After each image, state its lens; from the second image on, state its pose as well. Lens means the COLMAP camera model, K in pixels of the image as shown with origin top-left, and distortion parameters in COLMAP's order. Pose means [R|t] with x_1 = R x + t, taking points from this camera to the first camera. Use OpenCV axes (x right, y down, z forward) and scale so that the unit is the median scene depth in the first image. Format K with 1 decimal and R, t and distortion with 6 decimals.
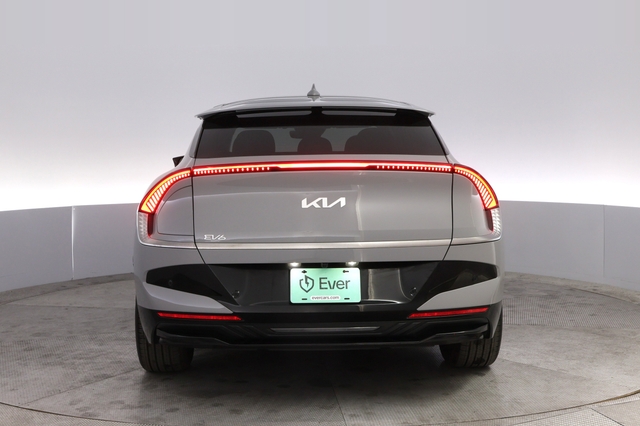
lens RADIAL K [[678.5, 0, 320.0], [0, 678.5, 213.0], [0, 0, 1]] dist [-0.237318, 0.005160]
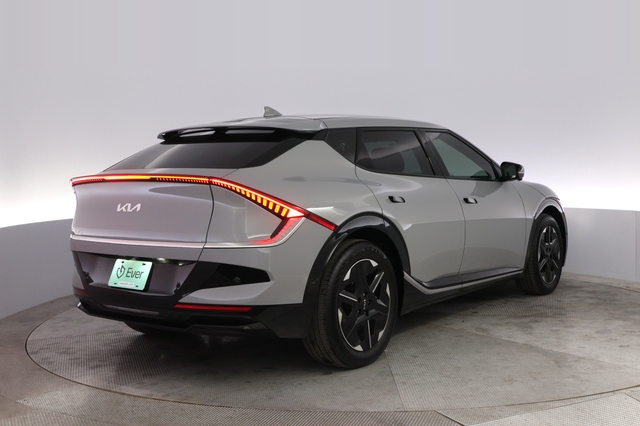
lens RADIAL K [[678.5, 0, 320.0], [0, 678.5, 213.0], [0, 0, 1]] dist [-0.237318, 0.005160]
pose [[0.902229, 0.037525, -0.429621, 0.839772], [-0.044504, 0.998990, -0.006206, -0.013115], [0.428954, 0.024719, 0.902988, 0.049037]]
